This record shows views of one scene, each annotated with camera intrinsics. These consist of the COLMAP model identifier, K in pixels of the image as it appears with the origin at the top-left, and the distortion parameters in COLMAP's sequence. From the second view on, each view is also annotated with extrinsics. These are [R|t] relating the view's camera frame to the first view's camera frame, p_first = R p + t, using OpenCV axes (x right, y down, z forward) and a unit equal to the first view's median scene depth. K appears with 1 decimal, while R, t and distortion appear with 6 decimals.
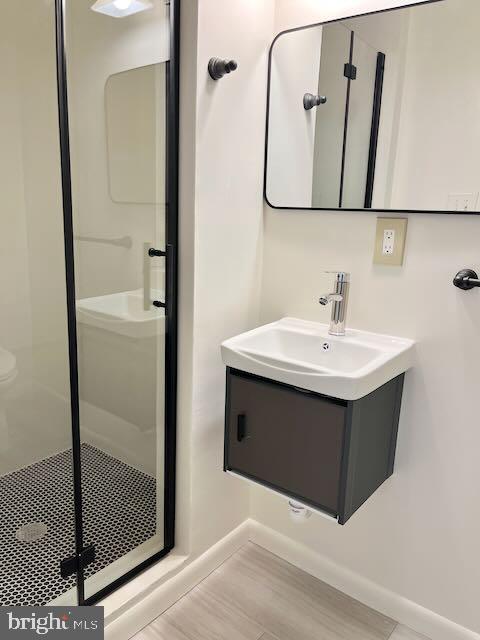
lens RADIAL K [[482.6, 0, 239.3], [0, 482.6, 322.8], [0, 0, 1]] dist [0.058097, -0.062682]
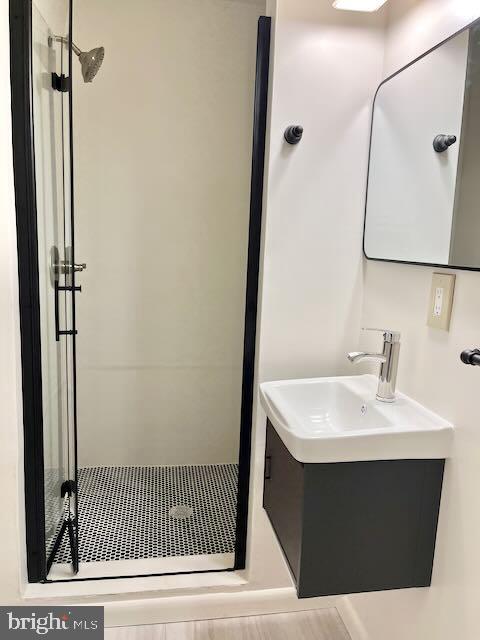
lens RADIAL K [[489.7, 0, 234.7], [0, 489.7, 319.7], [0, 0, 1]] dist [0.008712, -0.000957]
pose [[0.740618, 0.102912, -0.663999, 0.597479], [-0.161963, 0.986406, -0.027770, -0.053453], [0.652115, 0.128110, 0.747218, 0.133537]]
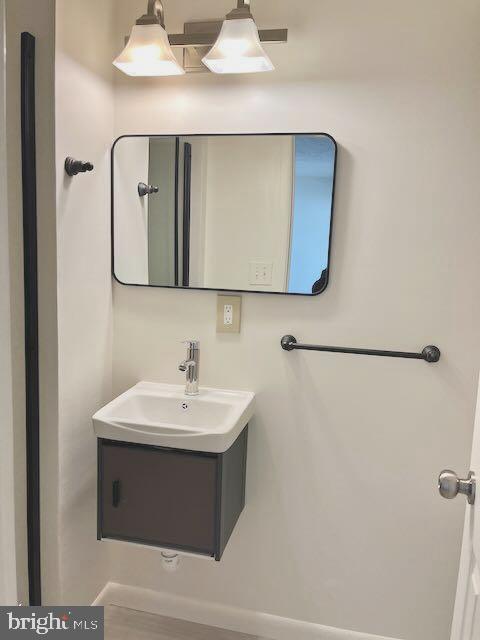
lens RADIAL K [[482.6, 0, 239.3], [0, 482.6, 322.8], [0, 0, 1]] dist [0.058097, -0.062682]
pose [[0.906955, -0.053829, 0.417774, -0.173544], [0.086508, 0.994463, -0.059669, -0.068711], [-0.412249, 0.090257, 0.906589, -0.114320]]
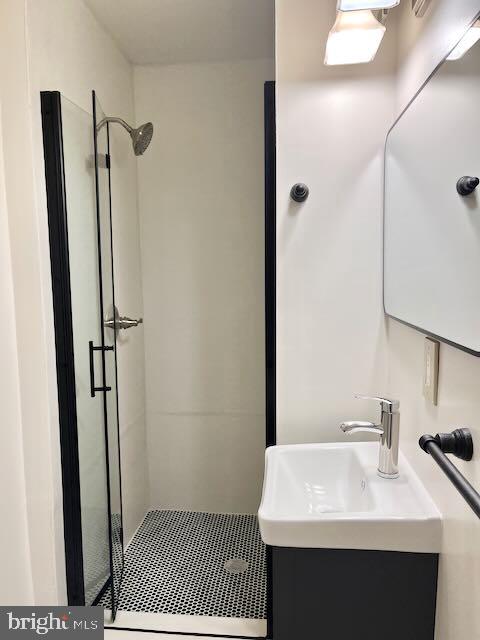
lens RADIAL K [[482.6, 0, 239.3], [0, 482.6, 322.8], [0, 0, 1]] dist [0.058097, -0.062682]
pose [[0.548910, 0.048974, -0.834445, 0.752308], [-0.158197, 0.986327, -0.046177, -0.154526], [0.820775, 0.157354, 0.549153, 0.324483]]
